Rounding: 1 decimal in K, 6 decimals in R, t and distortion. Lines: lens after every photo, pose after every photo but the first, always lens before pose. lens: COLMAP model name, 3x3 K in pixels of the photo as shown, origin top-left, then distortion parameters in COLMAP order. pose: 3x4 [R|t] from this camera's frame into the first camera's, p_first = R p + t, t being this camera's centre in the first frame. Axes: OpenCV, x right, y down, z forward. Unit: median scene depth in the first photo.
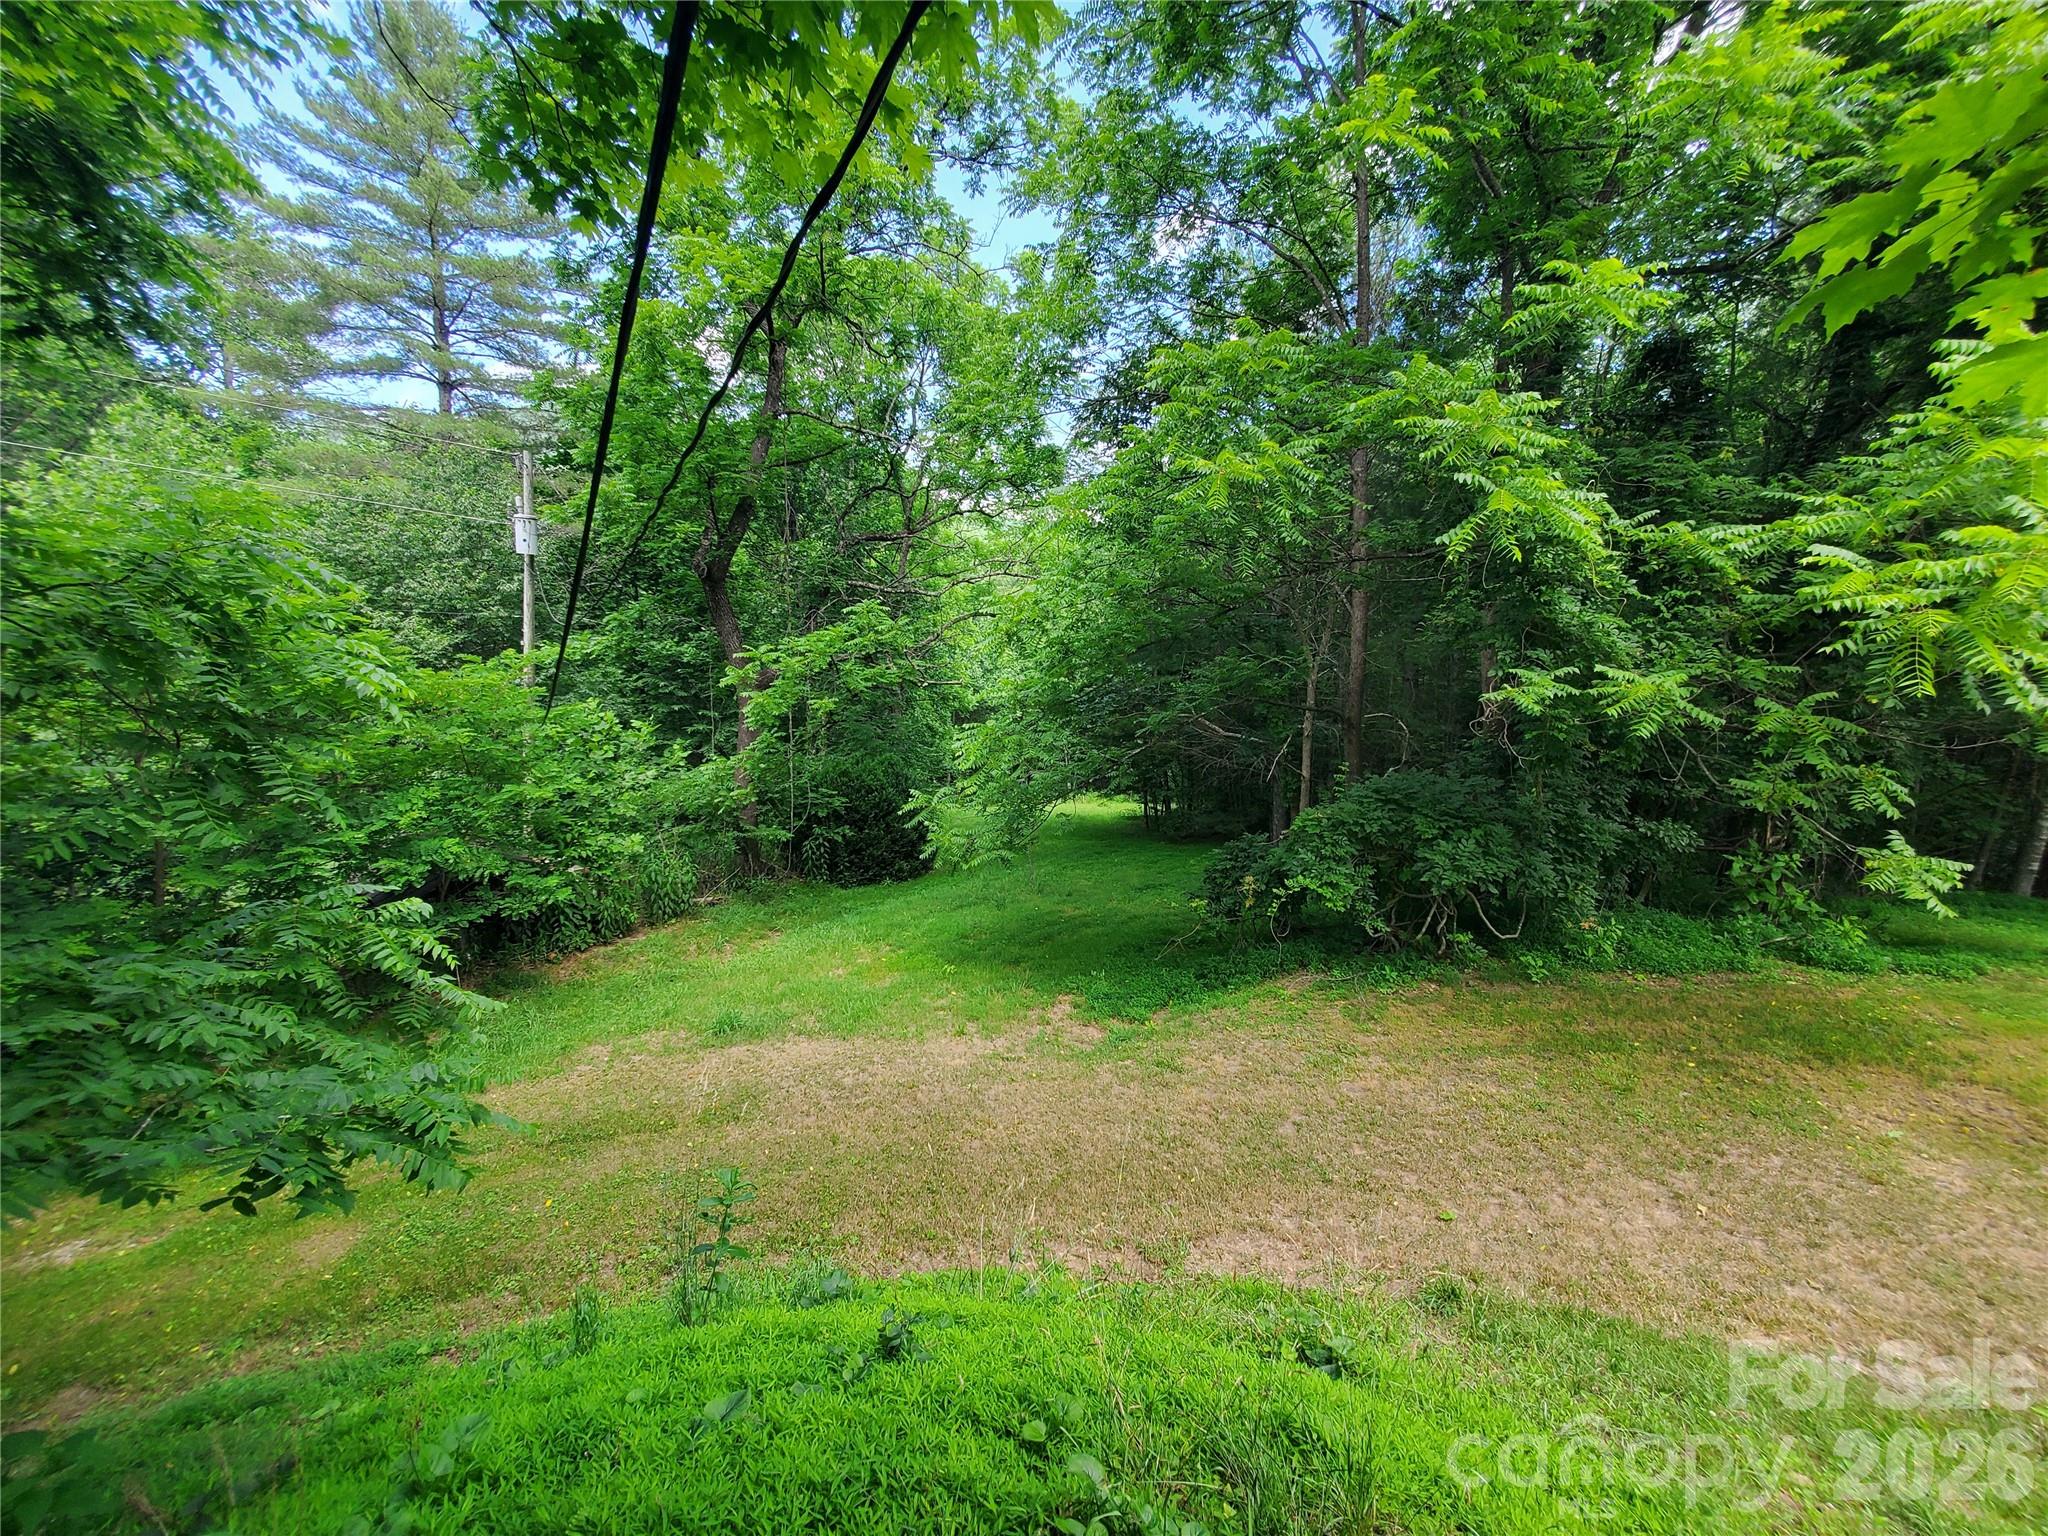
lens RADIAL K [[817.0, 0, 1032.6], [0, 817.0, 763.7], [0, 0, 1]] dist [0.000191, -0.000395]
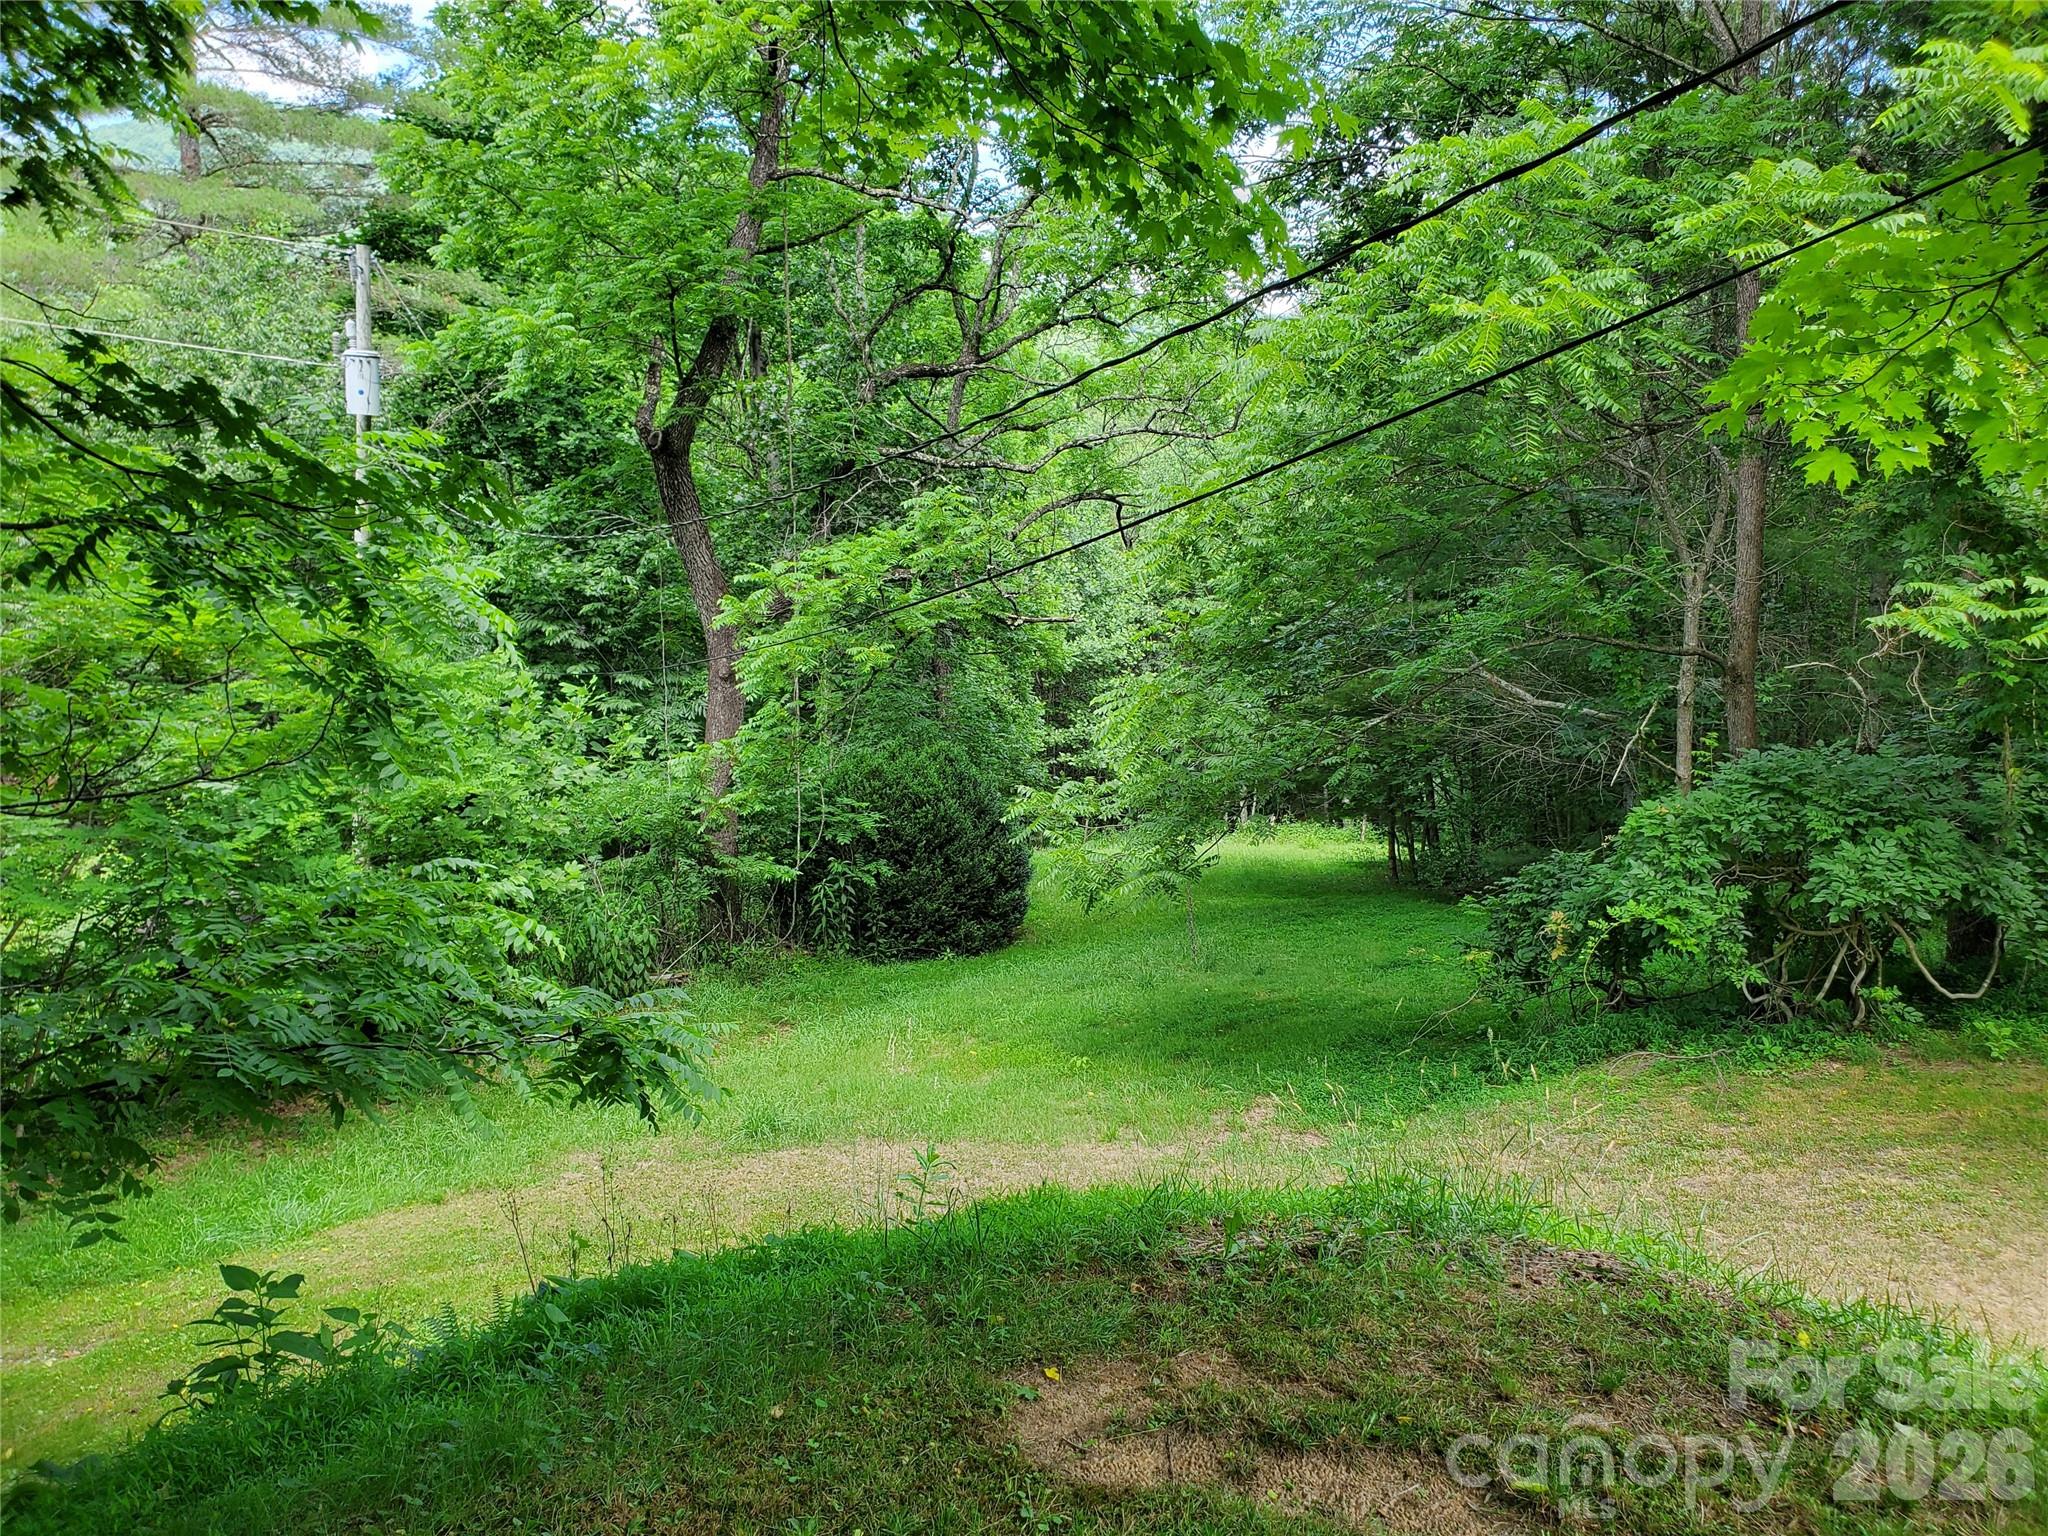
lens RADIAL K [[1543.7, 0, 1024.0], [0, 1543.7, 768.0], [0, 0, 1]] dist [0.050090, -0.005592]
pose [[0.995454, -0.003725, -0.095172, -0.022986], [0.003375, 0.999987, -0.003845, 0.019016], [0.095186, 0.003507, 0.995453, -0.169958]]
